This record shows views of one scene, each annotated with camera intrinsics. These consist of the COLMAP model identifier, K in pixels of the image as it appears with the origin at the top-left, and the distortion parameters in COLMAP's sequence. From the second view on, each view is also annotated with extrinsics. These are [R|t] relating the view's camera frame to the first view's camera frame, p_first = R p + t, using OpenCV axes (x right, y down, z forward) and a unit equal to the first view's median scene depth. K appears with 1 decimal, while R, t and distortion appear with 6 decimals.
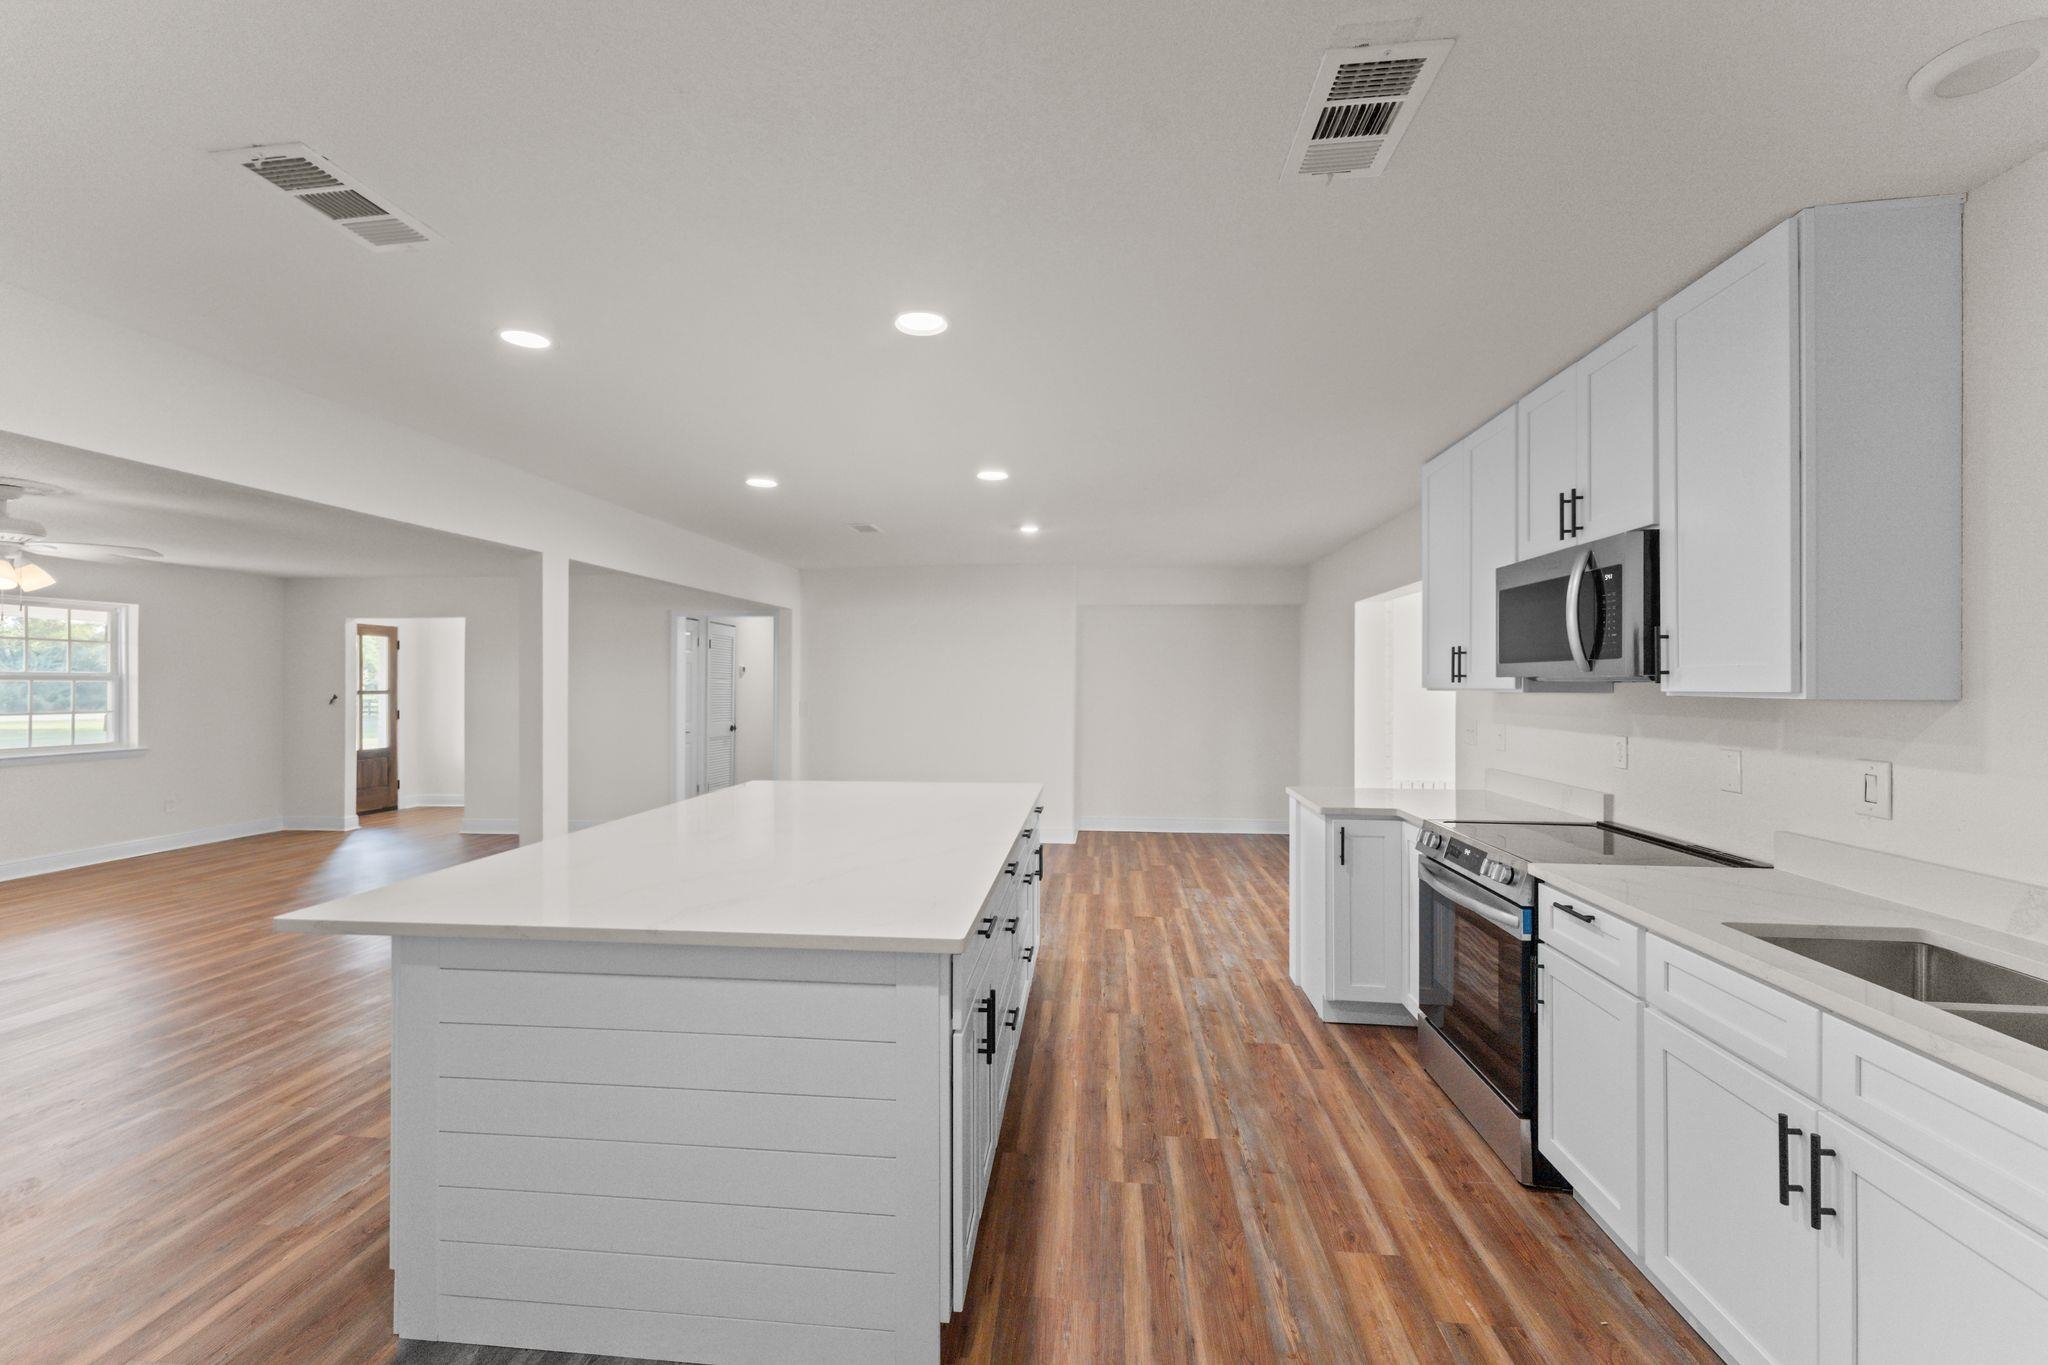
lens RADIAL K [[846.3, 0, 1009.8], [0, 846.3, 687.6], [0, 0, 1]] dist [0.001055, -0.000126]
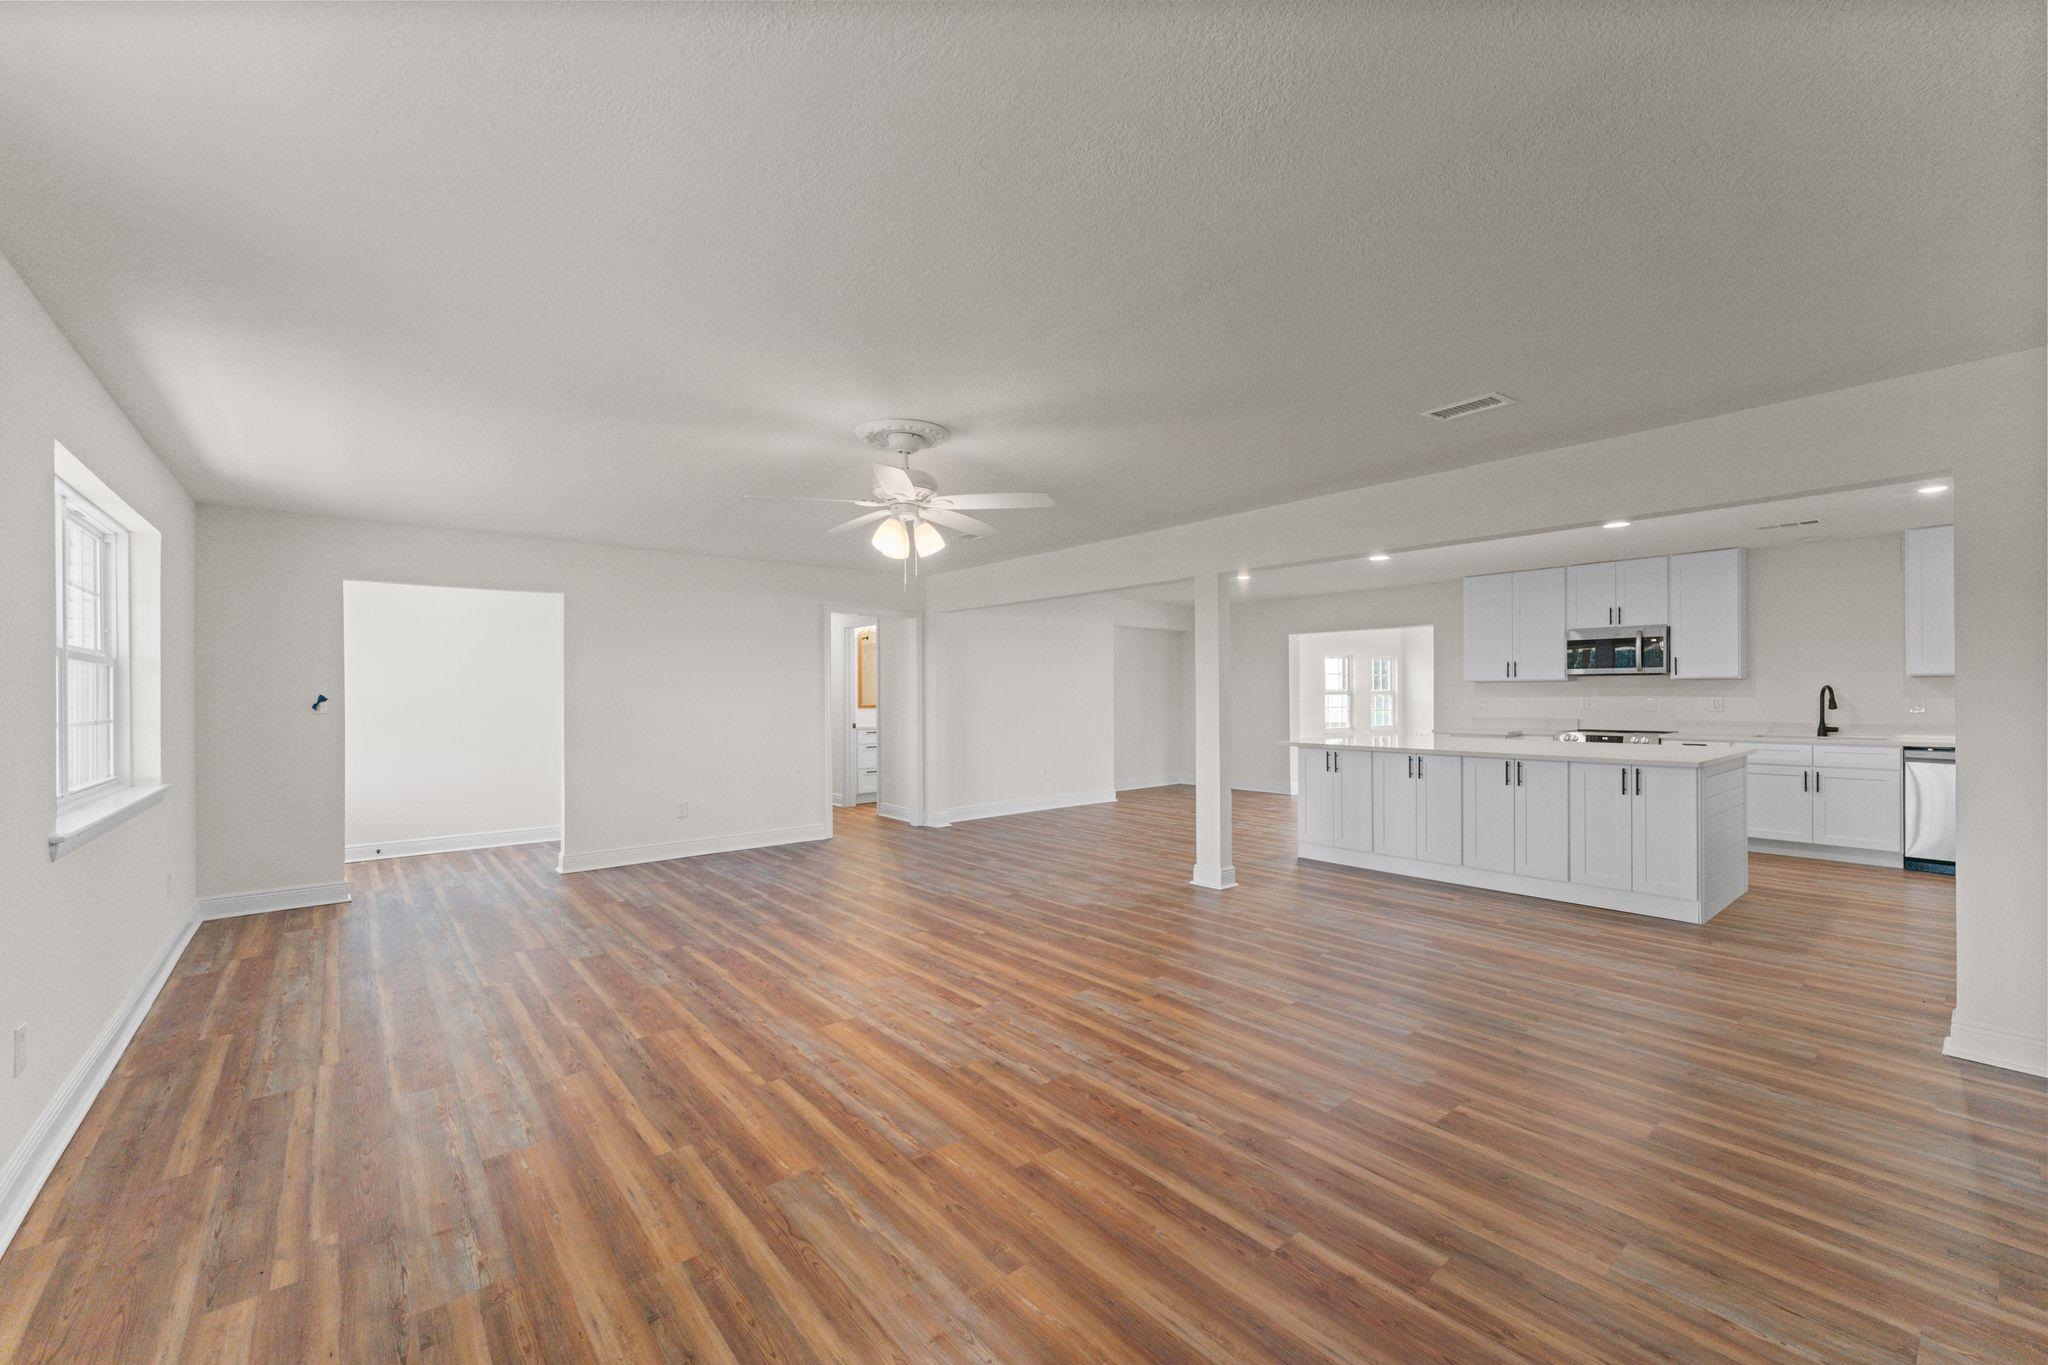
lens RADIAL K [[846.3, 0, 1027.6], [0, 846.3, 670.7], [0, 0, 1]] dist [0.001055, -0.000126]
pose [[0.690159, 0.016256, 0.723475, -1.814340], [0.008190, 0.999508, -0.030271, 0.031746], [-0.723611, 0.026817, 0.689686, 0.323167]]
